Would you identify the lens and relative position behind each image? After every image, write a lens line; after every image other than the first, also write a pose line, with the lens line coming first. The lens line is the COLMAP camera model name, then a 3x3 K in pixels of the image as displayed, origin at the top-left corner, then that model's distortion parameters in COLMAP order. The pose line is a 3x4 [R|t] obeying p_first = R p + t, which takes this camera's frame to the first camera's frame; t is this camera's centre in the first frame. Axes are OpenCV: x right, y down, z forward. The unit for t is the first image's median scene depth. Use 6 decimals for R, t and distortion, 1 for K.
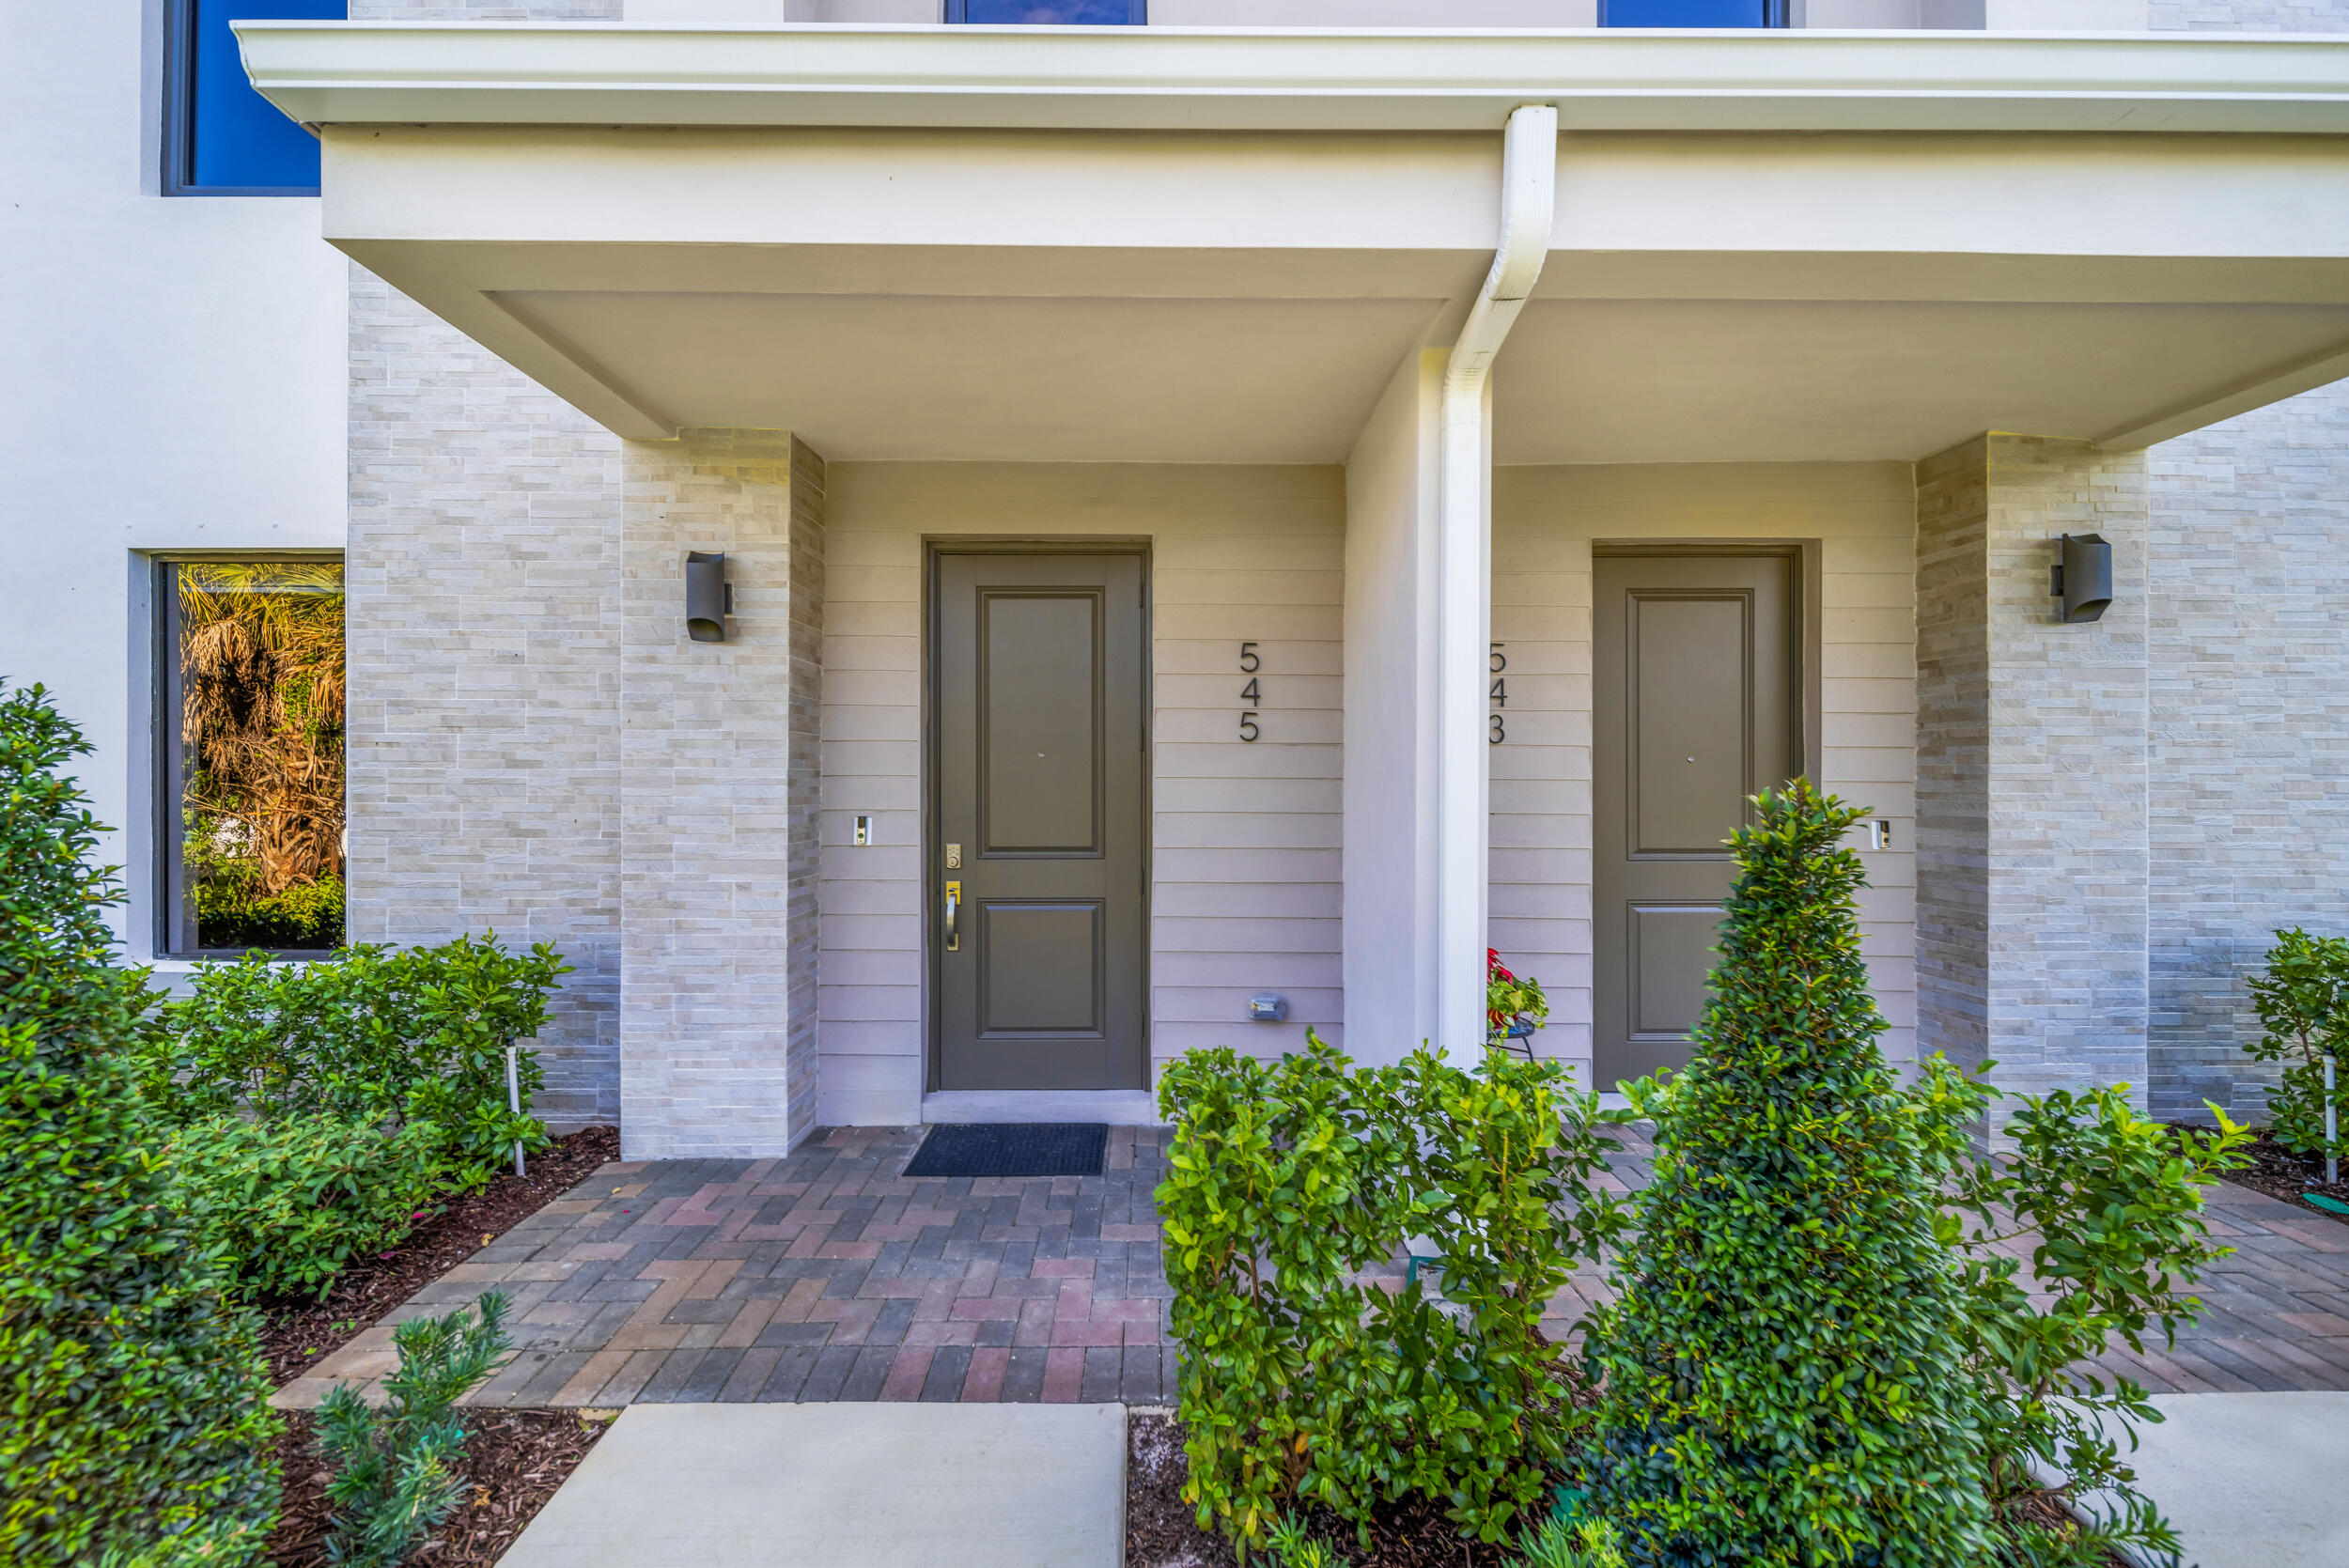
lens RADIAL K [[822.3, 0, 1165.6], [0, 822.3, 776.7], [0, 0, 1]] dist [0.012600, -0.004544]
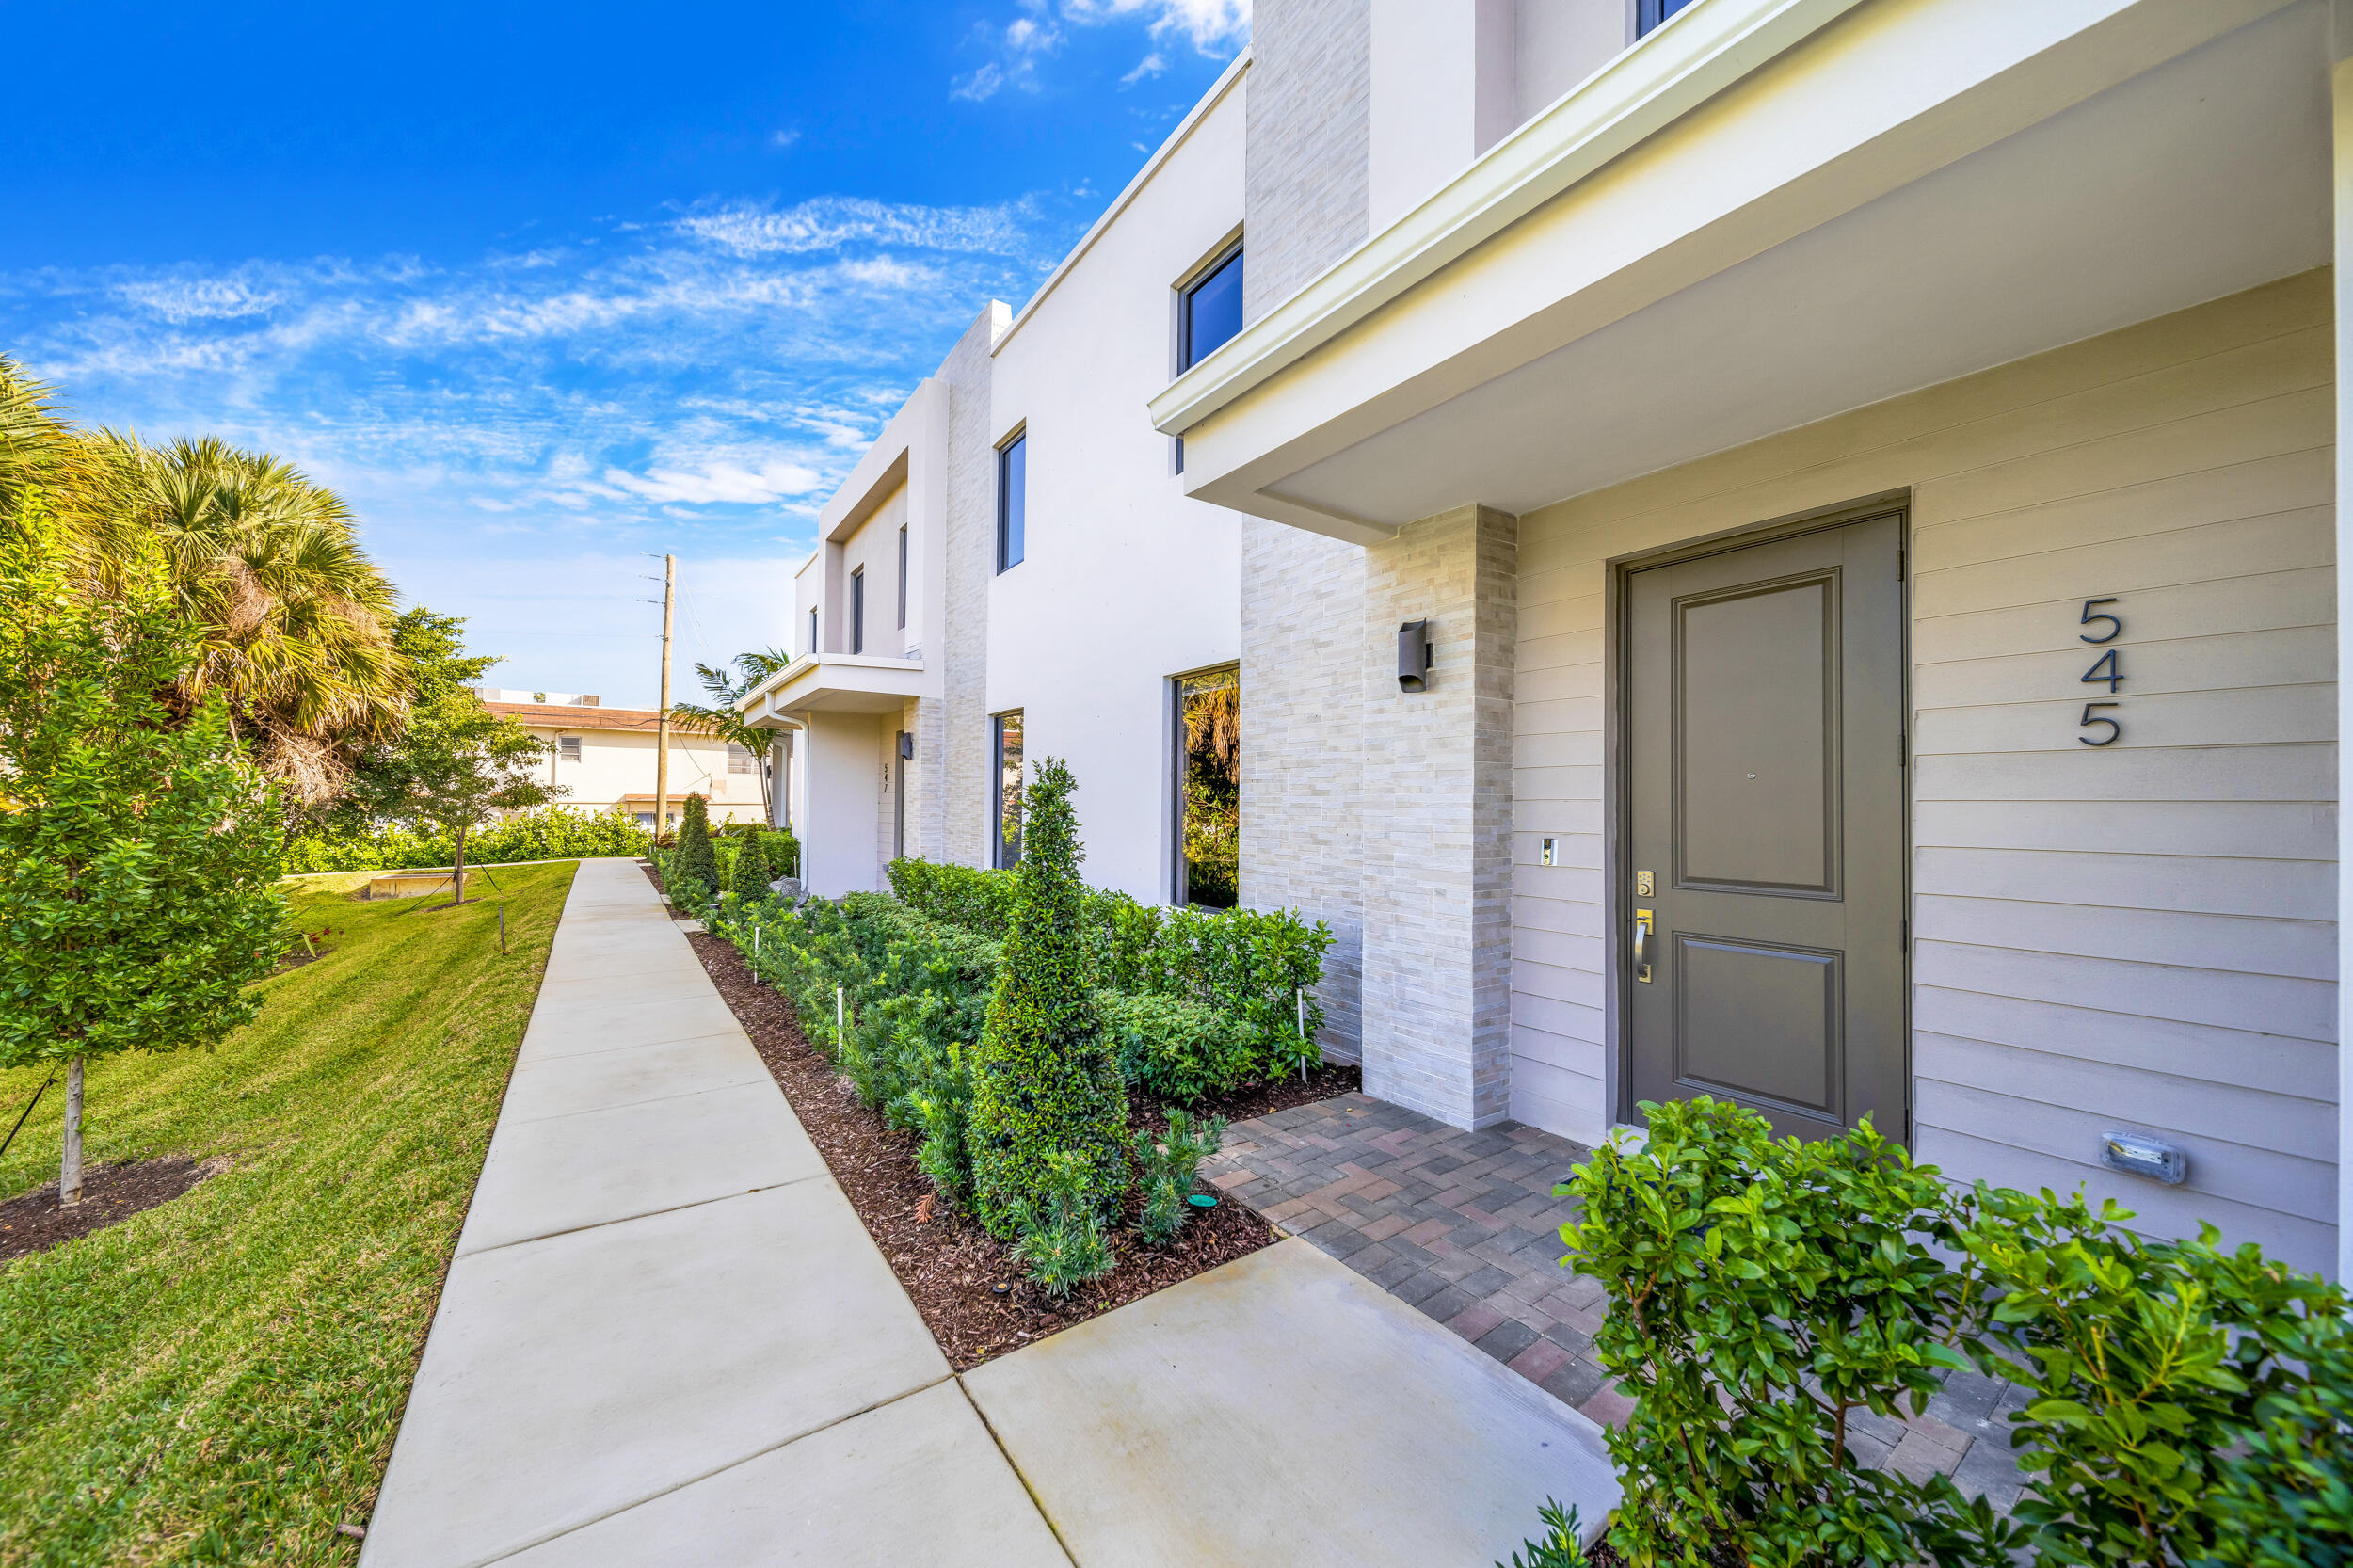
lens RADIAL K [[823.8, 0, 1167.6], [0, 823.8, 776.6], [0, 0, 1]] dist [0.012600, -0.004544]
pose [[0.567891, -0.027957, -0.822629, 0.248943], [0.001442, 0.999455, -0.032971, 0.003505], [0.823103, 0.017538, 0.567622, -0.009045]]
